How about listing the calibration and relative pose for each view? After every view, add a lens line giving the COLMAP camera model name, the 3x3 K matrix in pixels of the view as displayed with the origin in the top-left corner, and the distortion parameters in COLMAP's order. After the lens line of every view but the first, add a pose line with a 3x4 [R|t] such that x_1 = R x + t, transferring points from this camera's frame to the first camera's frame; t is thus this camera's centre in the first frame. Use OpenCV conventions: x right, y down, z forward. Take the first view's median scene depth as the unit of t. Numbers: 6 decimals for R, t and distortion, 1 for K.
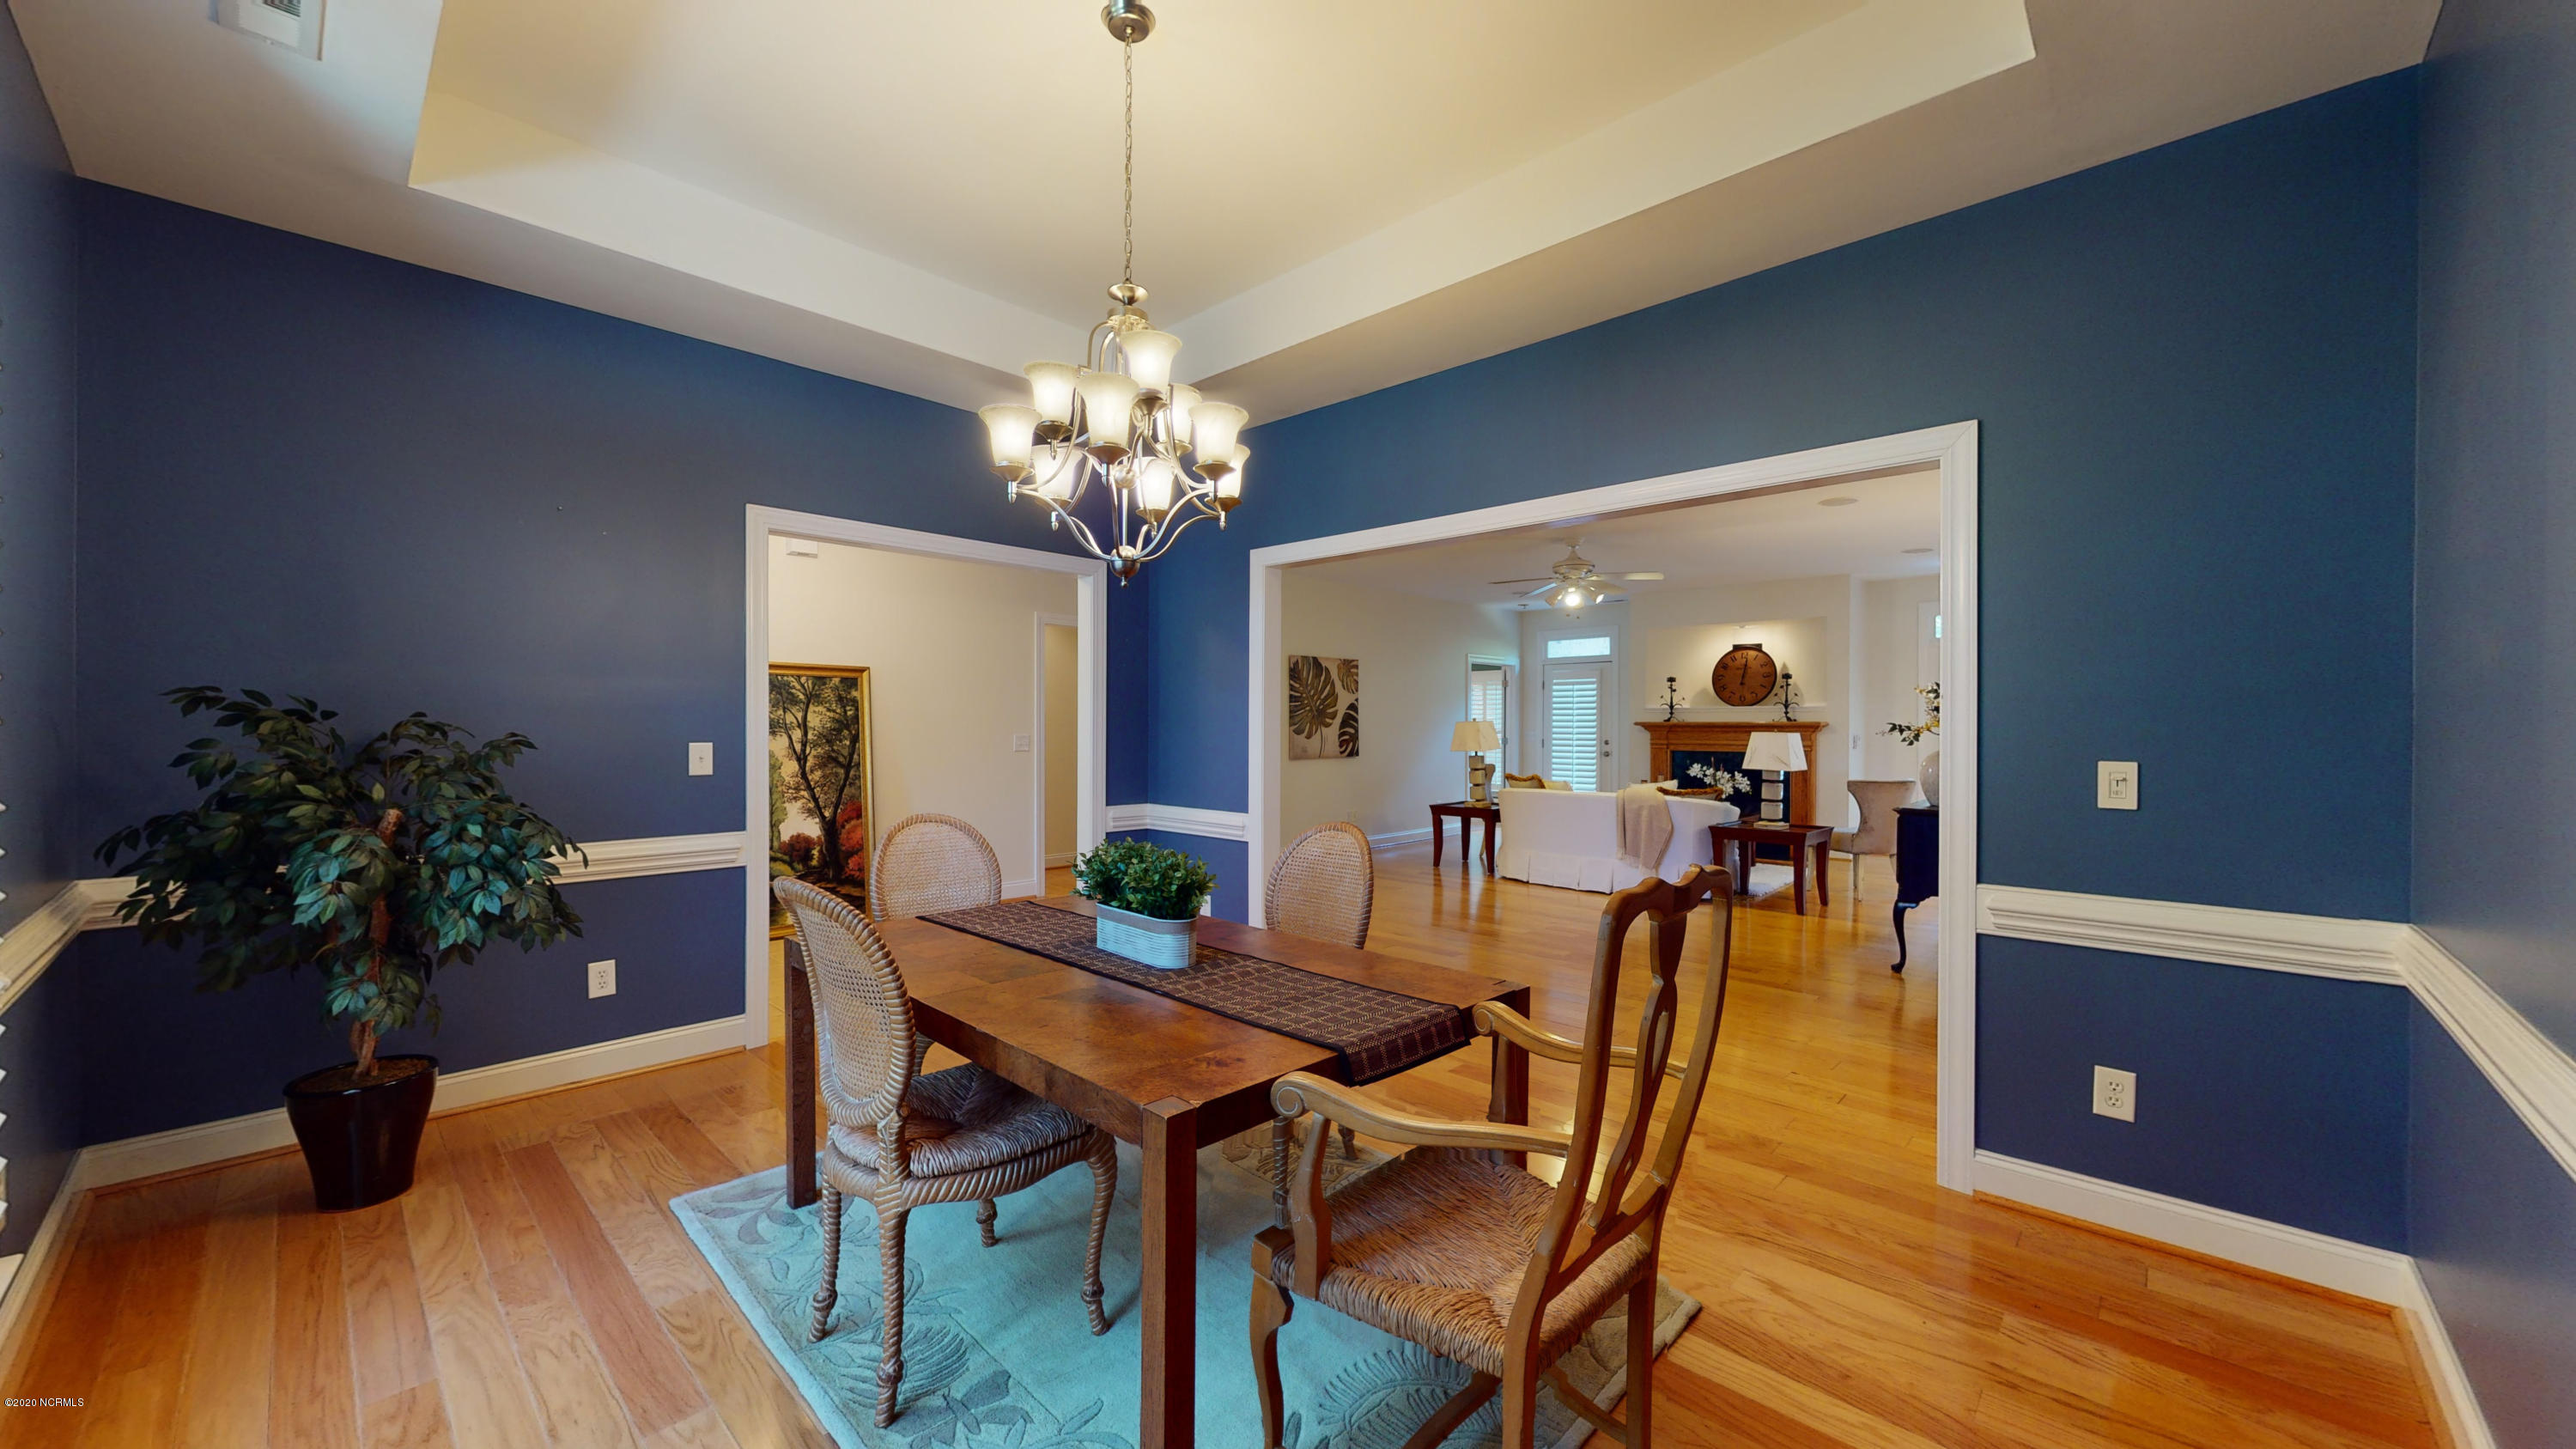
lens RADIAL K [[944.2, 0, 1285.4], [0, 944.2, 725.1], [0, 0, 1]] dist [0.003502, 0.000221]
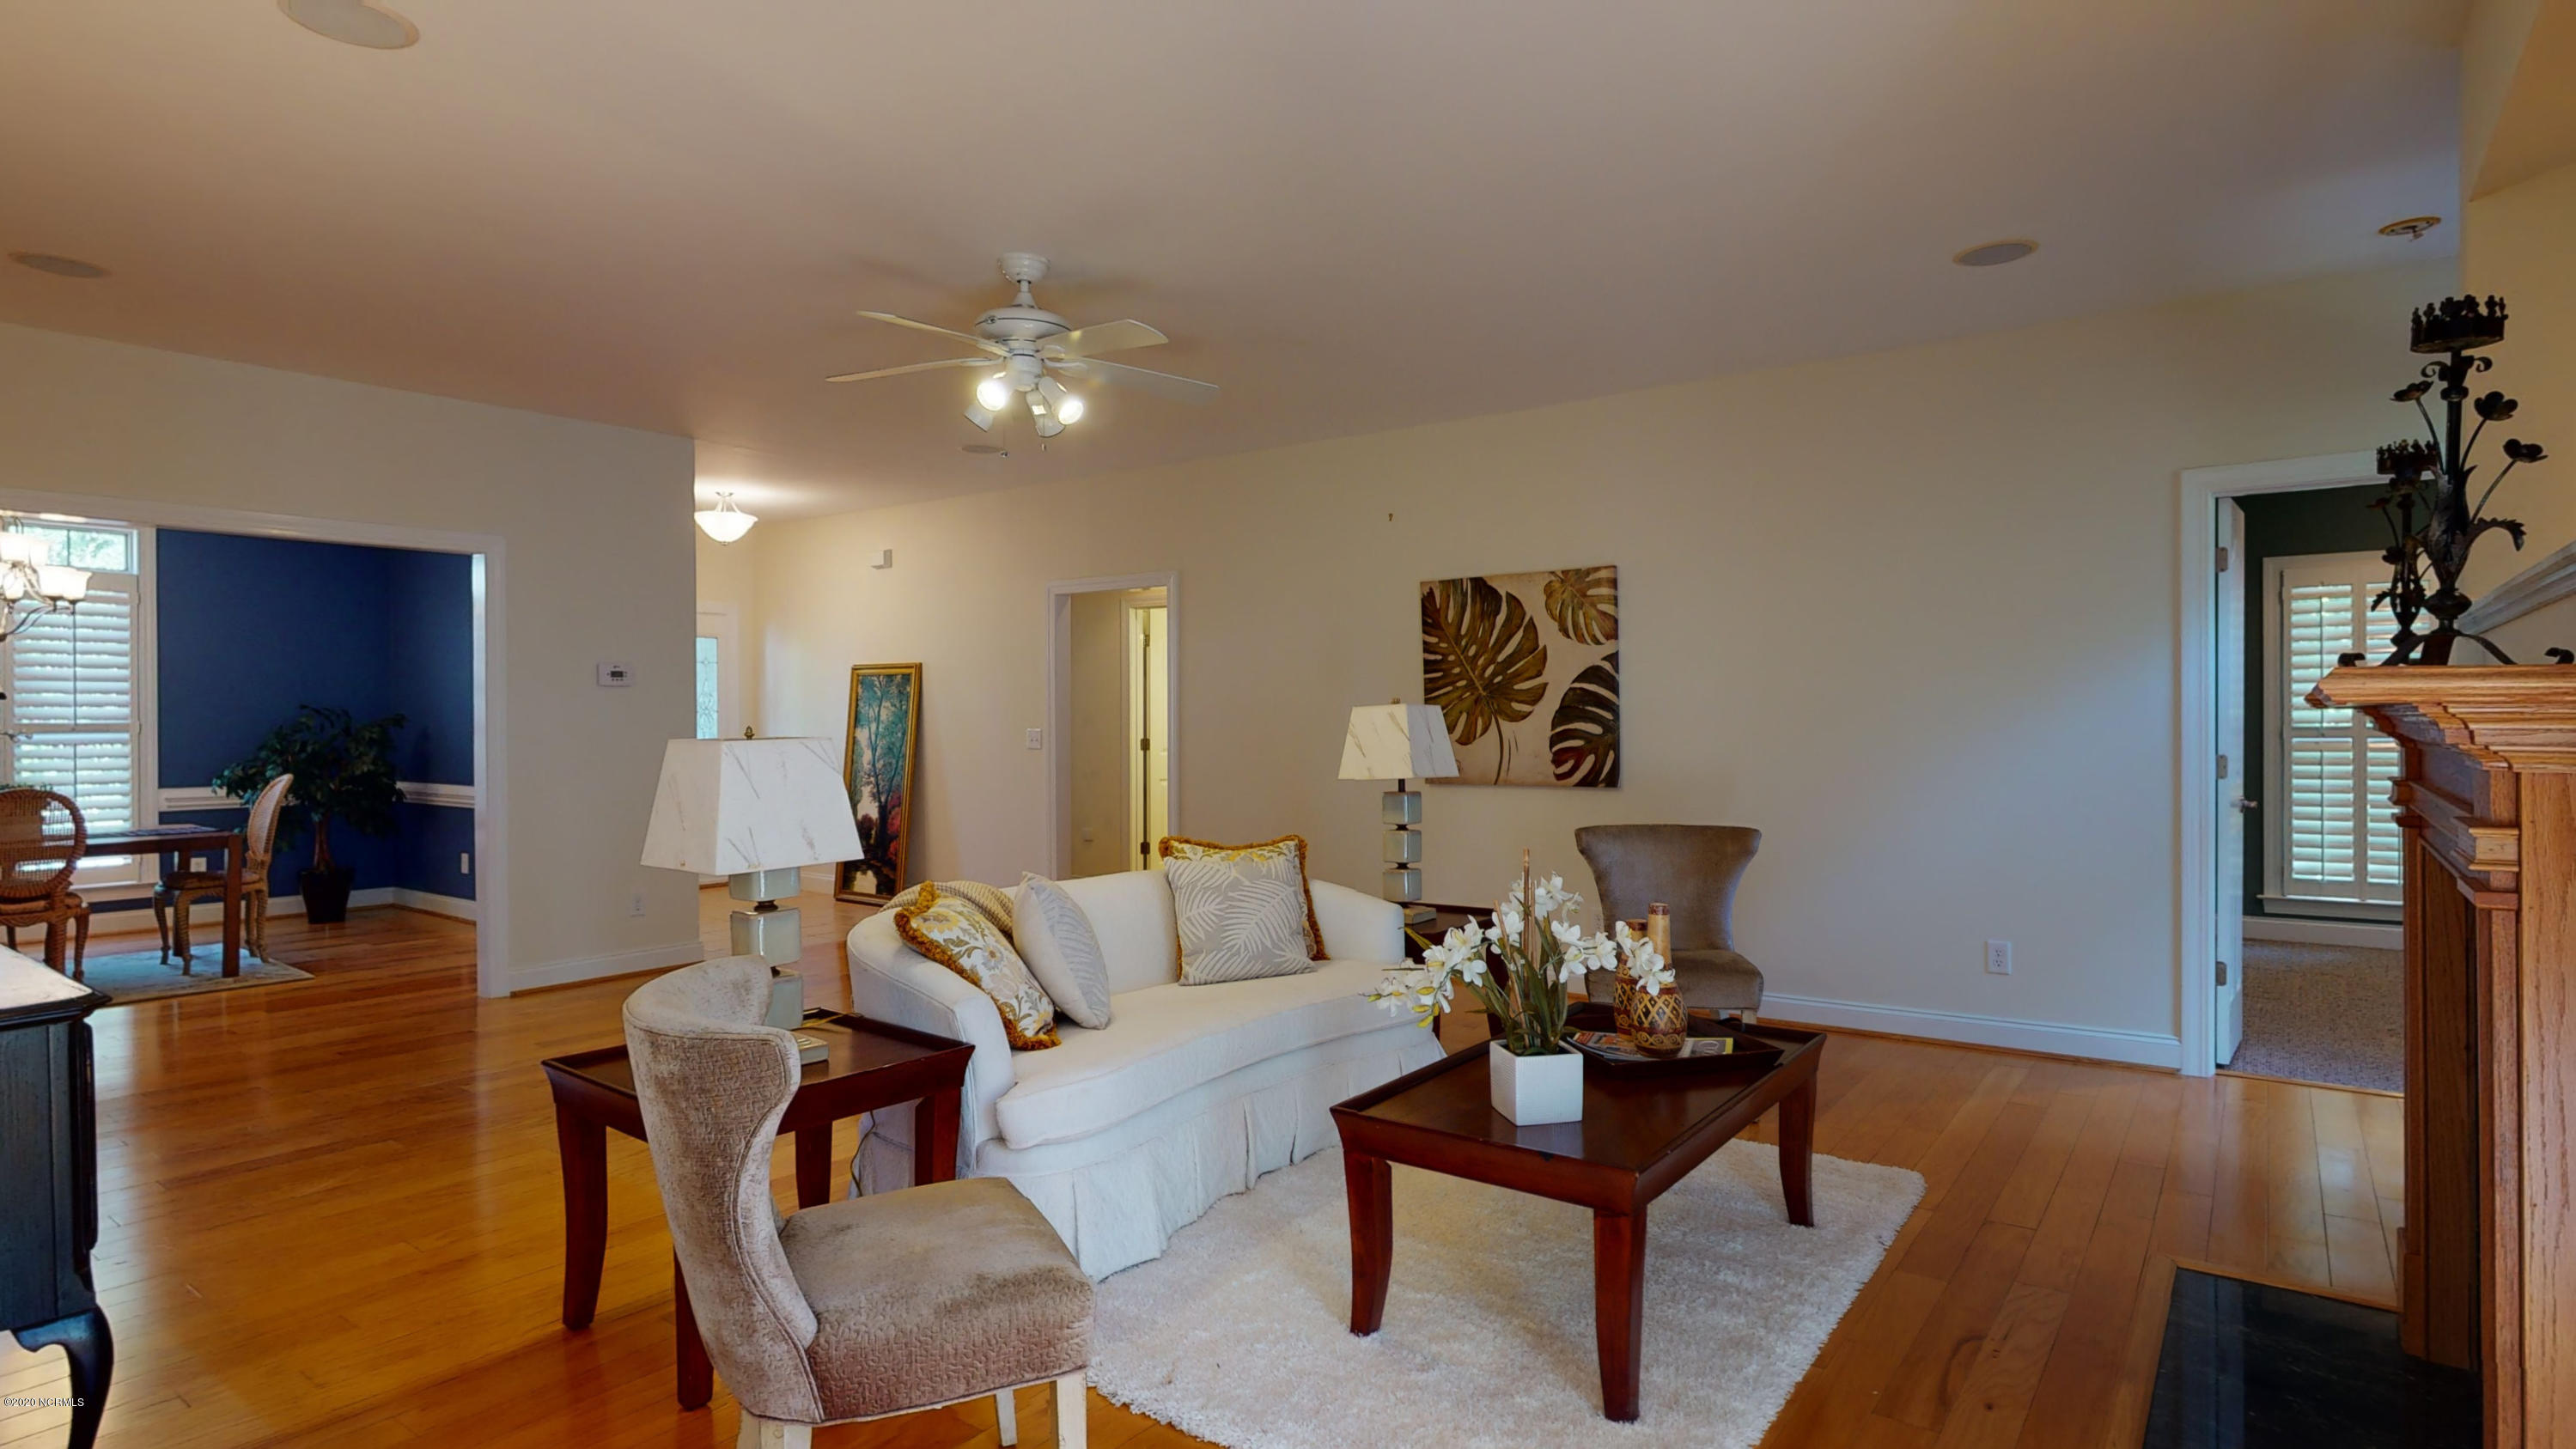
lens RADIAL K [[944.0, 0, 1284.3], [0, 944.0, 733.0], [0, 0, 1]] dist [0.003502, 0.000221]
pose [[0.278876, 0.006134, -0.960308, 0.470368], [-0.002563, 0.999981, 0.005643, 0.006031], [0.960324, 0.000887, 0.278886, 0.758822]]
